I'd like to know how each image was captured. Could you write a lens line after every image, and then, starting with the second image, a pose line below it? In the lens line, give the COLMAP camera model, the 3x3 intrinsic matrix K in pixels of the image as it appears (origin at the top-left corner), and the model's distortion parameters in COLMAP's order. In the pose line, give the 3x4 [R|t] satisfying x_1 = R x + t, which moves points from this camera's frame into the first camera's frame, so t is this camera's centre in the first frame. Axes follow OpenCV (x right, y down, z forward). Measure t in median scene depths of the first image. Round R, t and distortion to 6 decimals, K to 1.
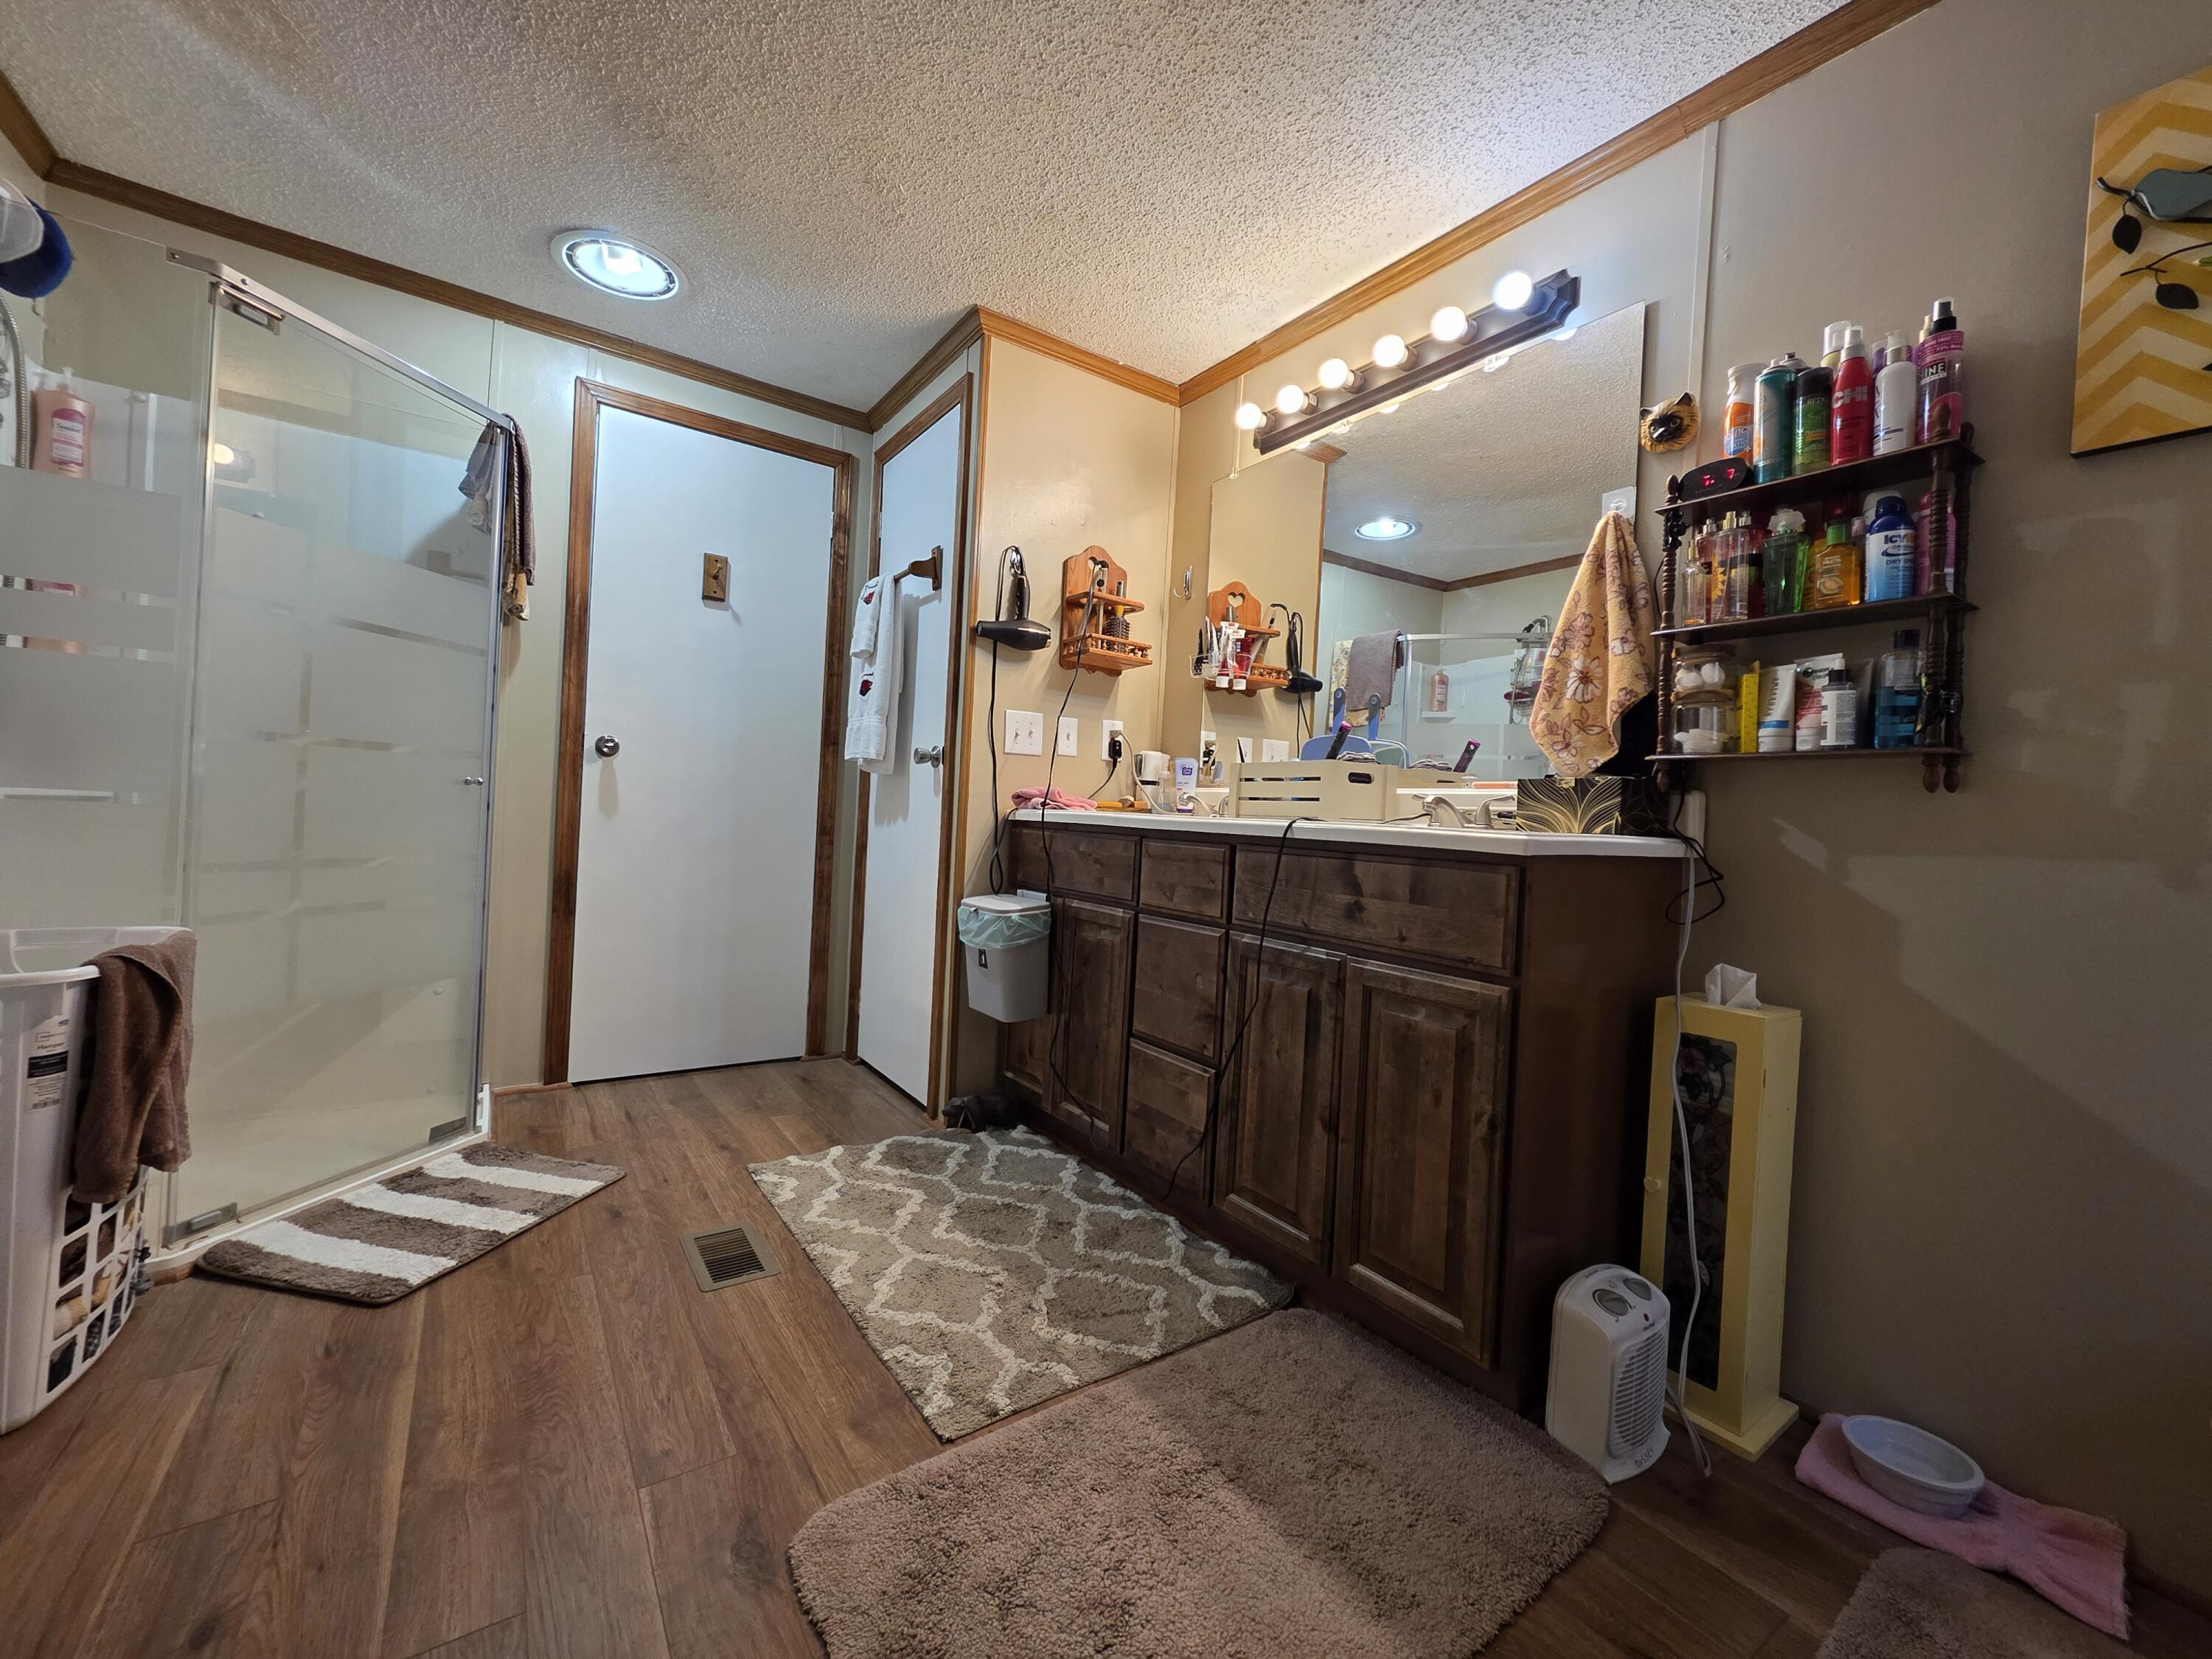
lens RADIAL K [[890.4, 0, 1107.6], [0, 890.4, 818.0], [0, 0, 1]] dist [0.002035, 0.000533]
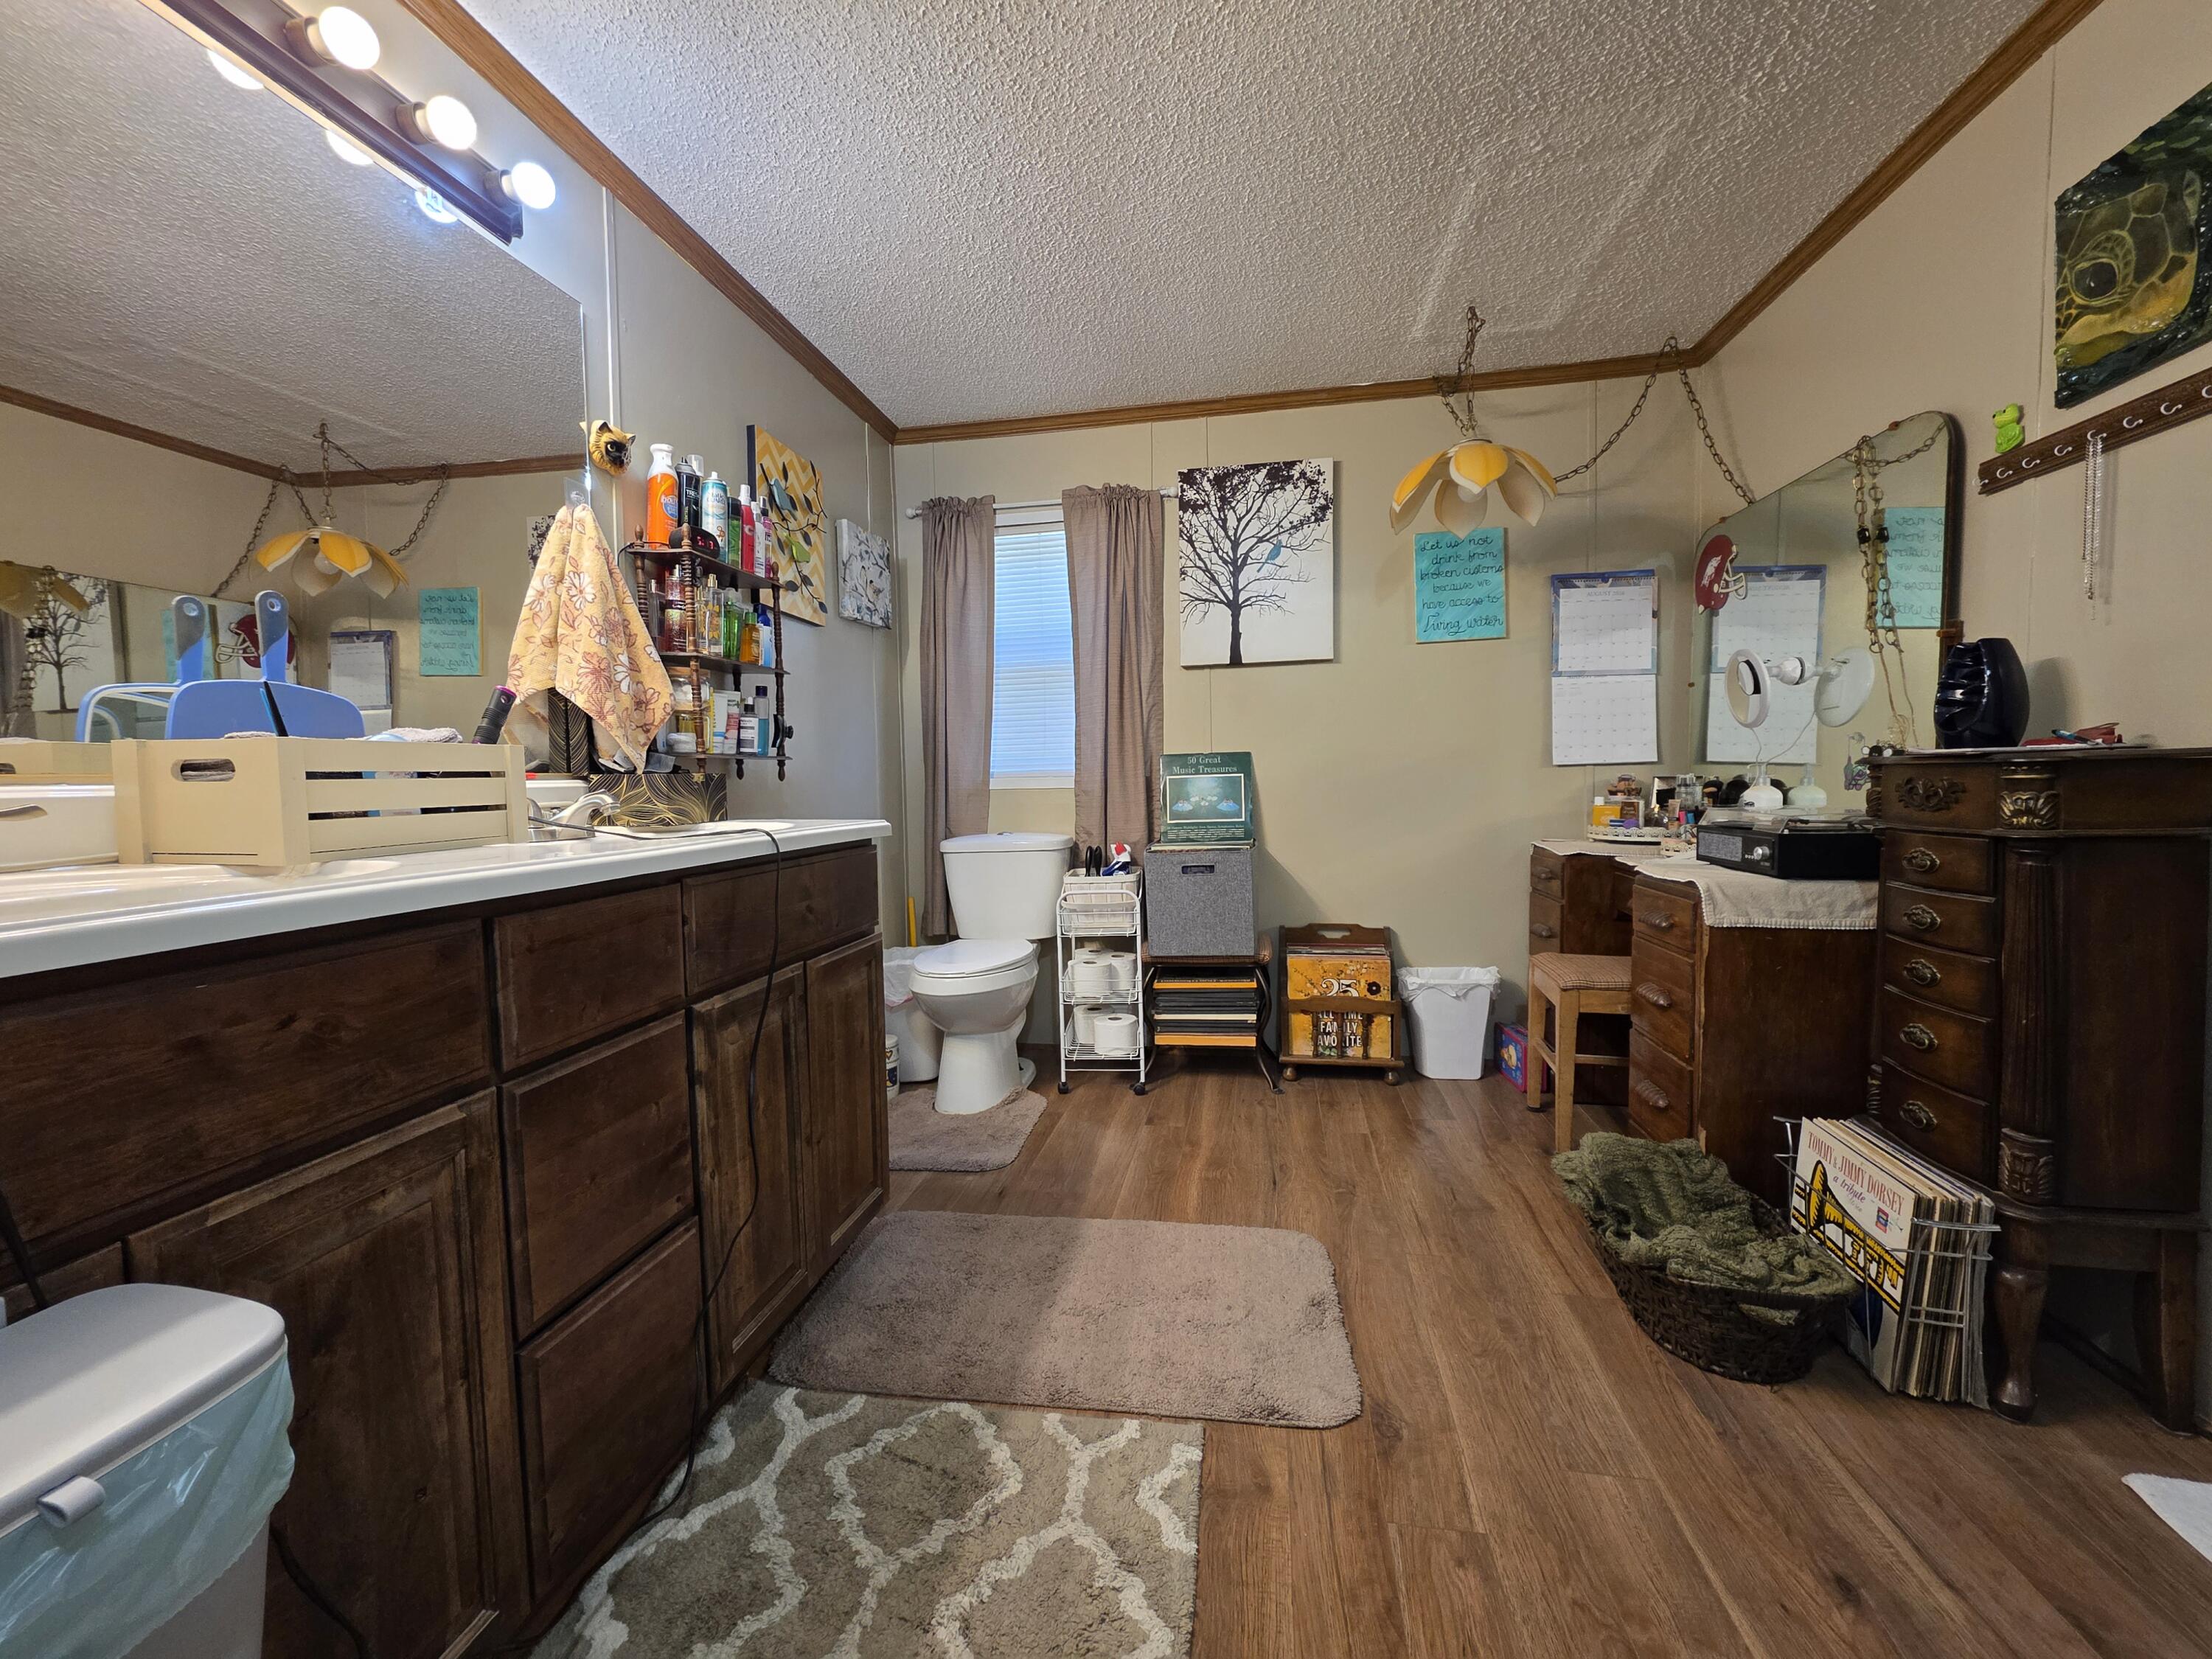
lens RADIAL K [[890.4, 0, 1107.6], [0, 890.4, 818.0], [0, 0, 1]] dist [0.002035, 0.000533]
pose [[-0.715432, -0.060098, 0.696093, -0.583483], [-0.007069, 0.996865, 0.078800, -0.071709], [-0.698646, 0.051455, -0.713614, 1.317900]]
